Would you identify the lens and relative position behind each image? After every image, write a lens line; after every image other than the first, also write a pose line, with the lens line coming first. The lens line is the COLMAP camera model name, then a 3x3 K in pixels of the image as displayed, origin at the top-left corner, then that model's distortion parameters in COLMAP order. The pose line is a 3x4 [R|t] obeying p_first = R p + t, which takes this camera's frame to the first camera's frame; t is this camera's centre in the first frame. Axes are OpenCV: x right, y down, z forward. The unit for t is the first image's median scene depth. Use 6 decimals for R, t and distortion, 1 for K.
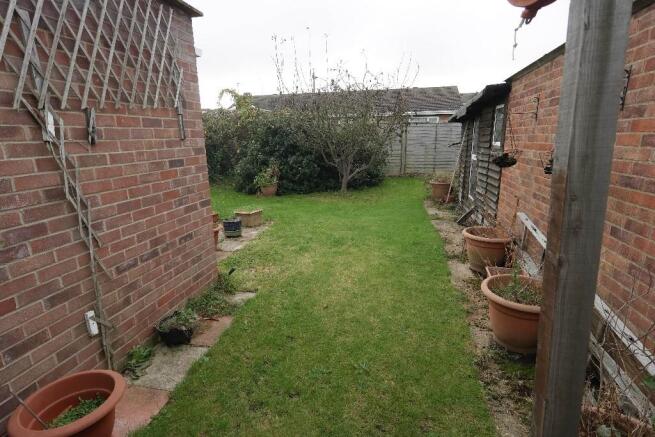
lens RADIAL K [[351.0, 0, 327.5], [0, 351.0, 218.5], [0, 0, 1]] dist [0.001218, 0.000035]
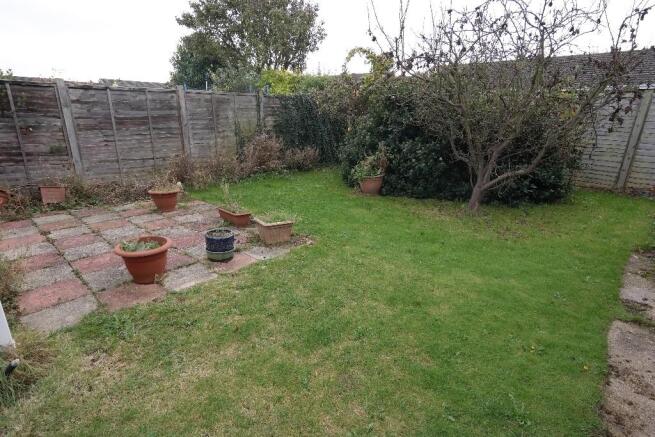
lens RADIAL K [[351.0, 0, 327.5], [0, 351.0, 218.5], [0, 0, 1]] dist [0.001218, 0.000035]
pose [[0.843849, 0.190404, -0.501662, 0.137030], [-0.157110, 0.981625, 0.108297, -0.078558], [0.513064, -0.012570, 0.858258, 0.328267]]
